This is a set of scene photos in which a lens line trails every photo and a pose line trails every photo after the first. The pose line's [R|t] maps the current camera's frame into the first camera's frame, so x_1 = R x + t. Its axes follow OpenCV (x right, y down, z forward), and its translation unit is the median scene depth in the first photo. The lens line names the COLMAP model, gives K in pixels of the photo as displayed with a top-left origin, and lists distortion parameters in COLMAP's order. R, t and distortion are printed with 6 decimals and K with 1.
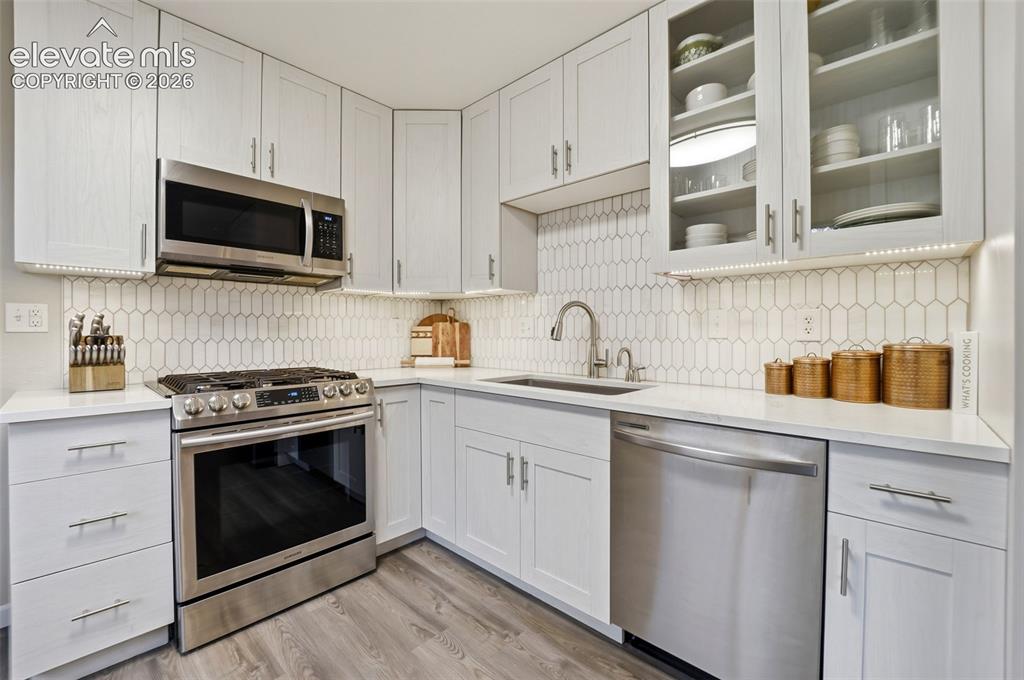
lens RADIAL K [[422.9, 0, 511.5], [0, 422.9, 336.3], [0, 0, 1]] dist [-0.022418, -0.000056]
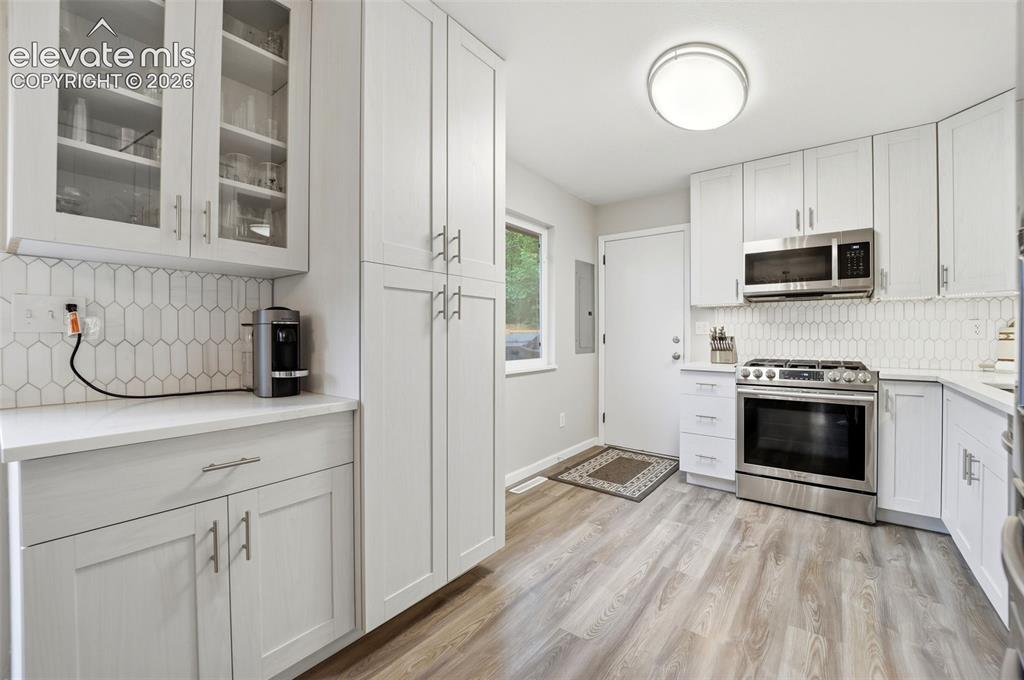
lens RADIAL K [[422.9, 0, 507.3], [0, 422.9, 338.9], [0, 0, 1]] dist [-0.022418, -0.000056]
pose [[0.088702, 0.008434, -0.996023, 0.799666], [-0.005610, 0.999953, 0.007968, 0.000563], [0.996042, 0.004881, 0.088745, -0.201228]]
